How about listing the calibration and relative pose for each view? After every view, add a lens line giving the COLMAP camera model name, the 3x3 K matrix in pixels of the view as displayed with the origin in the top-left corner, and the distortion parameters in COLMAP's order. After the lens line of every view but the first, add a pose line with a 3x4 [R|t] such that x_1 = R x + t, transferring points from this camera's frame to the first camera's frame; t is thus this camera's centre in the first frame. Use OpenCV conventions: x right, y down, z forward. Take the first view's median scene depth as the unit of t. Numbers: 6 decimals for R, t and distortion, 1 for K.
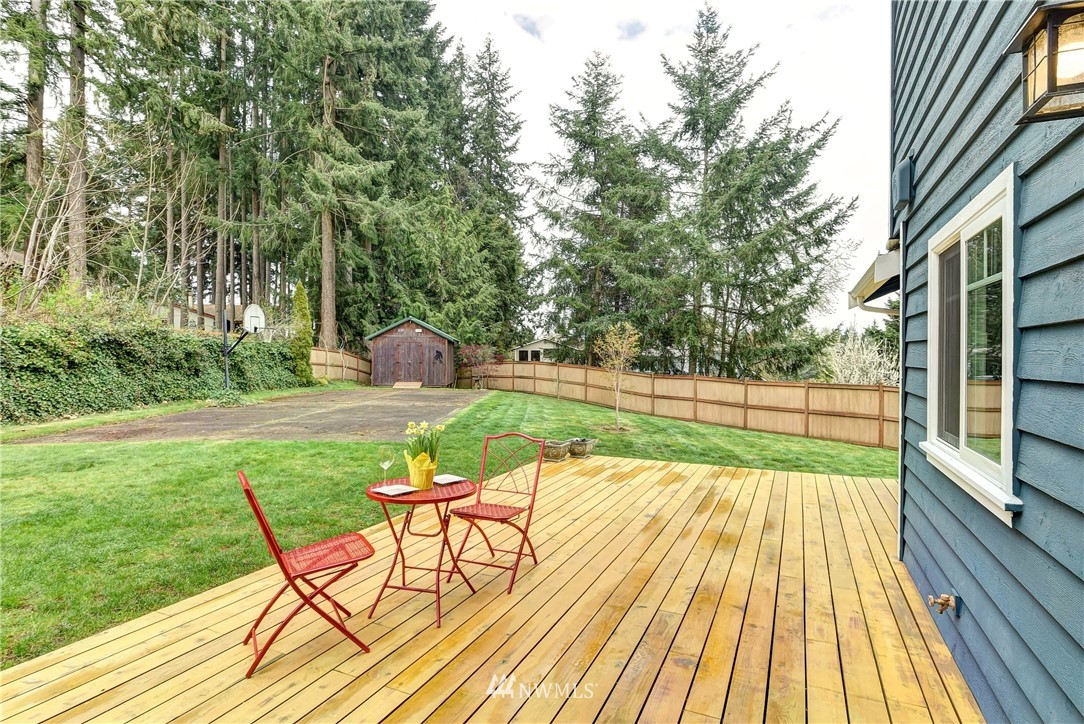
lens RADIAL K [[549.7, 0, 535.6], [0, 549.7, 361.1], [0, 0, 1]] dist [-0.000465, 0.000564]
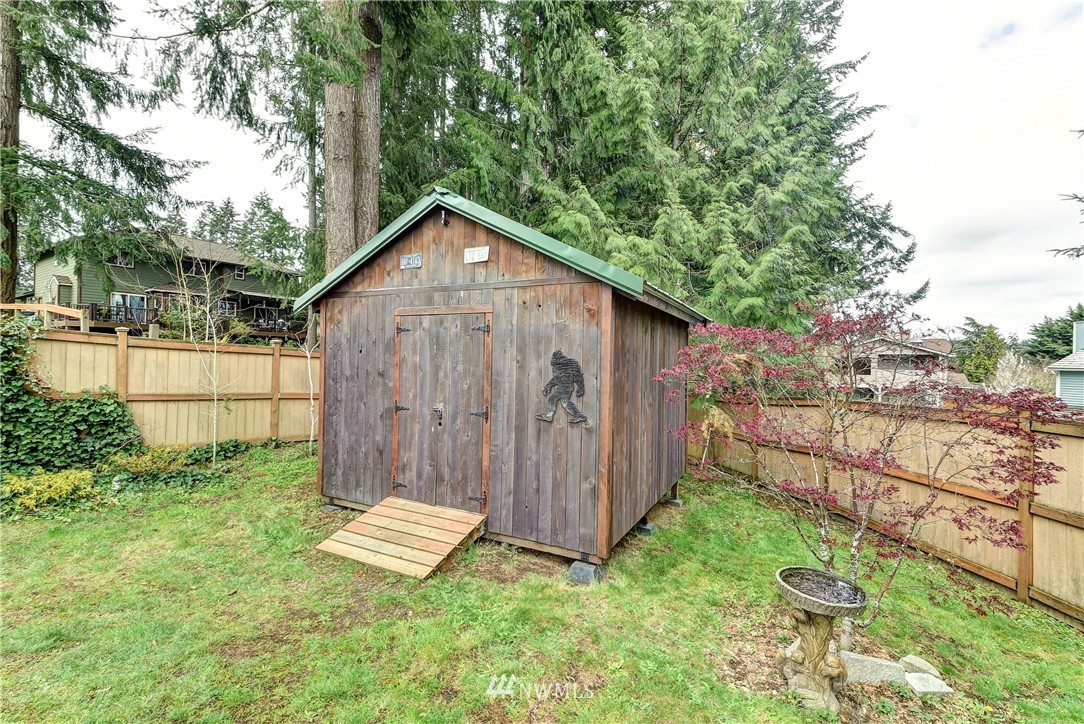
lens RADIAL K [[478.1, 0, 539.3], [0, 478.1, 358.5], [0, 0, 1]] dist [0.013944, -0.003012]
pose [[0.860152, 0.003958, -0.510023, -0.120713], [-0.012012, 0.999850, -0.012500, -0.018168], [0.509896, 0.016879, 0.860070, 1.004666]]
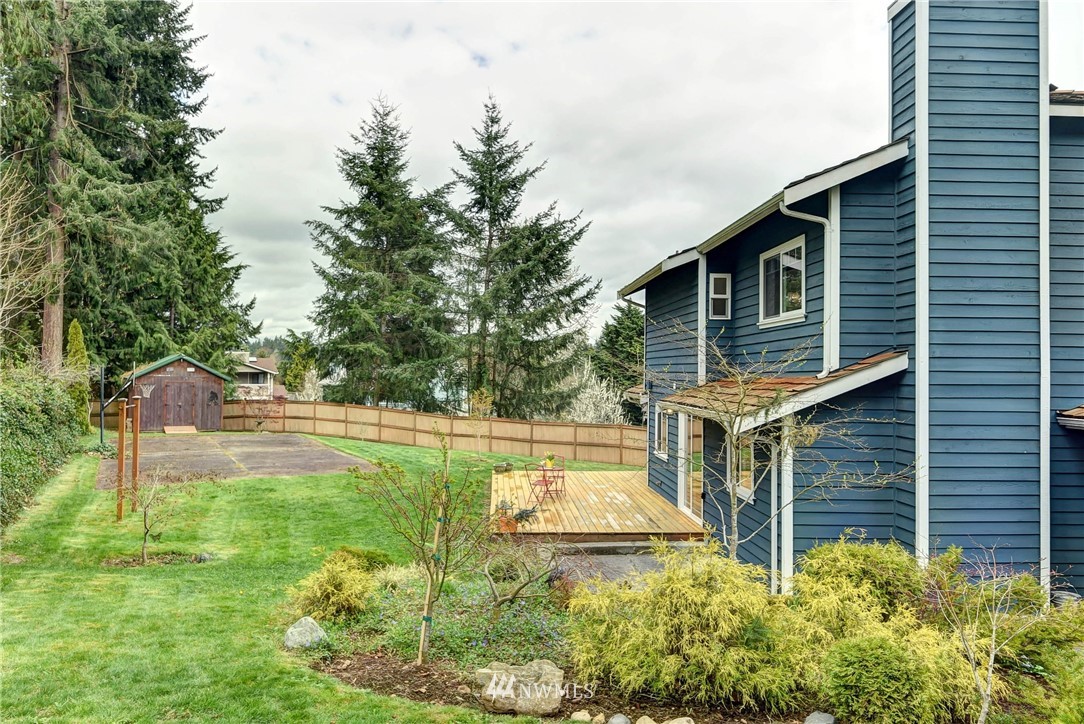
lens RADIAL K [[788.6, 0, 541.6], [0, 788.6, 359.9], [0, 0, 1]] dist [-0.002829, -0.003918]
pose [[0.879337, 0.015036, 0.475963, -0.378700], [-0.005532, 0.999756, -0.021363, -0.054980], [-0.476168, 0.016152, 0.879206, -0.512437]]
